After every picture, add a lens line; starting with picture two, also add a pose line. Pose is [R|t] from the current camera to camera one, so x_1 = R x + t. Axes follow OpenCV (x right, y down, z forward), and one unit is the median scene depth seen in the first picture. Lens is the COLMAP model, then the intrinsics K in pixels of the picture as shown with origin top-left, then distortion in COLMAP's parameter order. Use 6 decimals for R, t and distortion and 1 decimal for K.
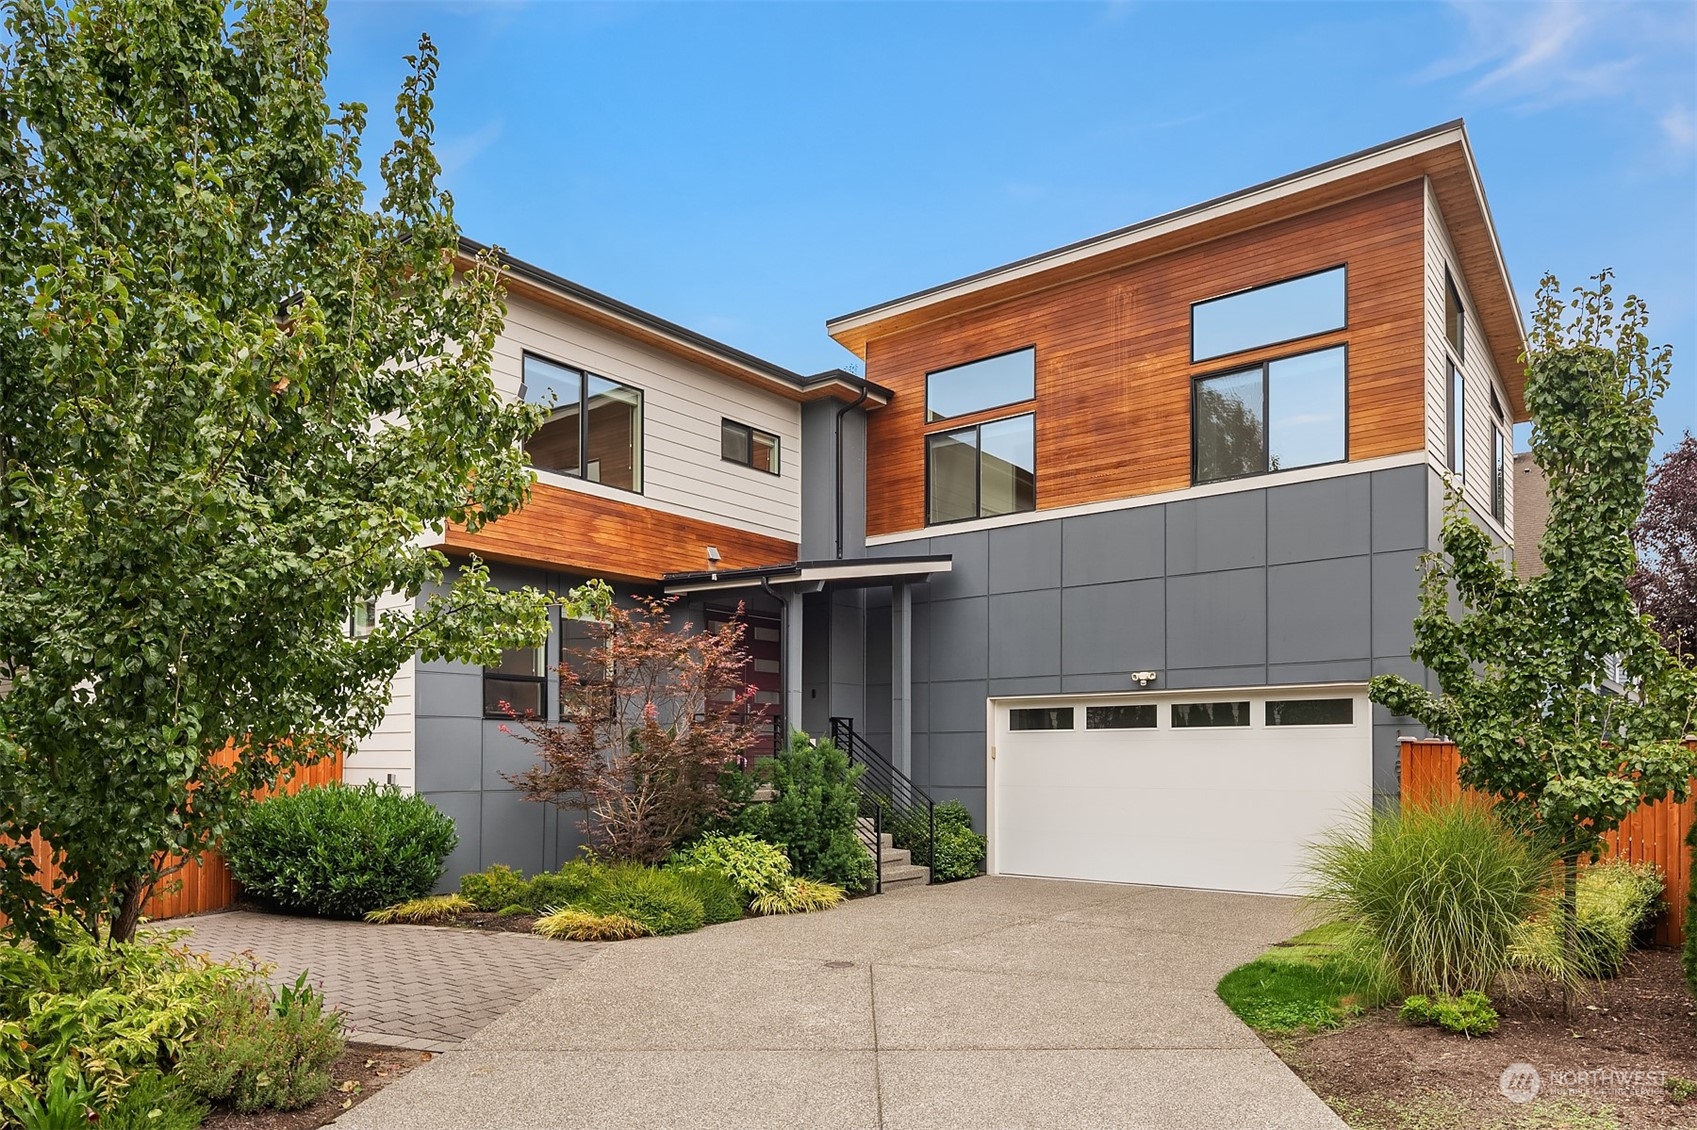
lens RADIAL K [[1070.9, 0, 844.6], [0, 1070.9, 564.3], [0, 0, 1]] dist [-0.001299, -0.003583]
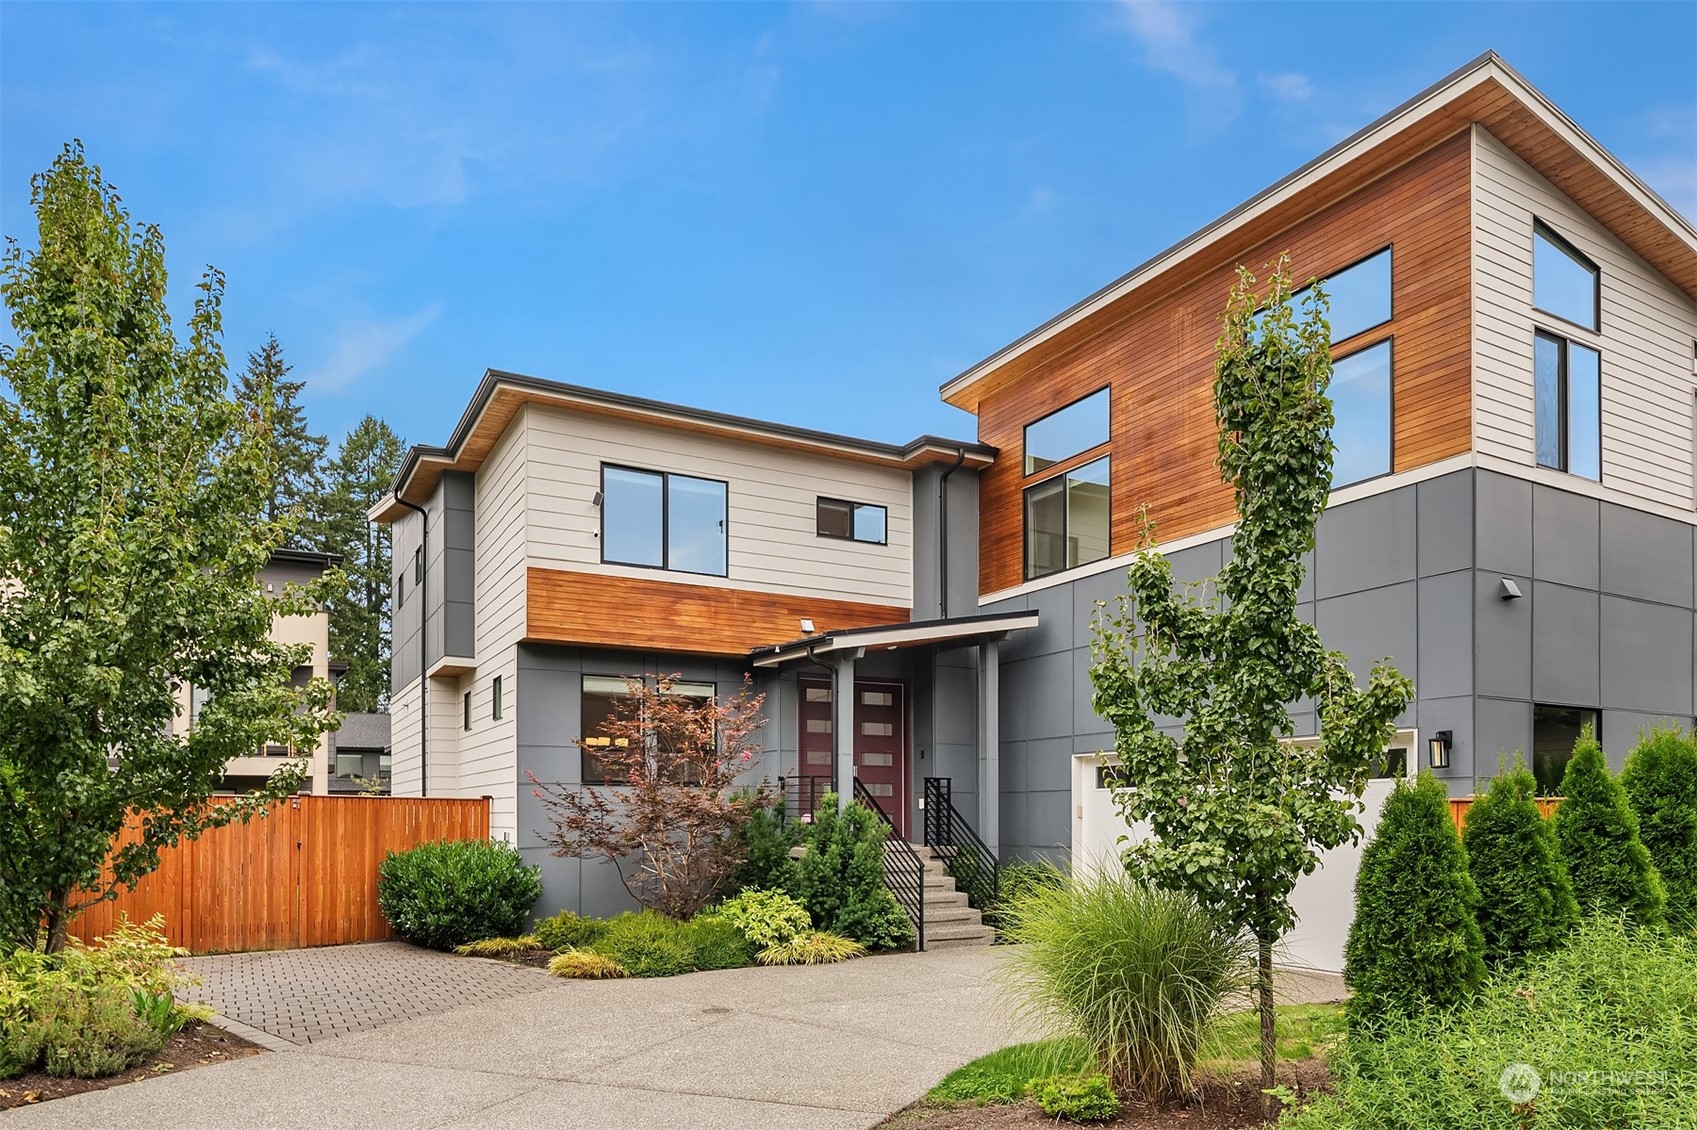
lens RADIAL K [[1070.9, 0, 869.6], [0, 1070.9, 619.5], [0, 0, 1]] dist [-0.001299, -0.003583]
pose [[0.927085, -0.069915, -0.368275, 0.365924], [0.069285, 0.997485, -0.014951, 0.004557], [0.368394, -0.011655, 0.929597, 0.037628]]
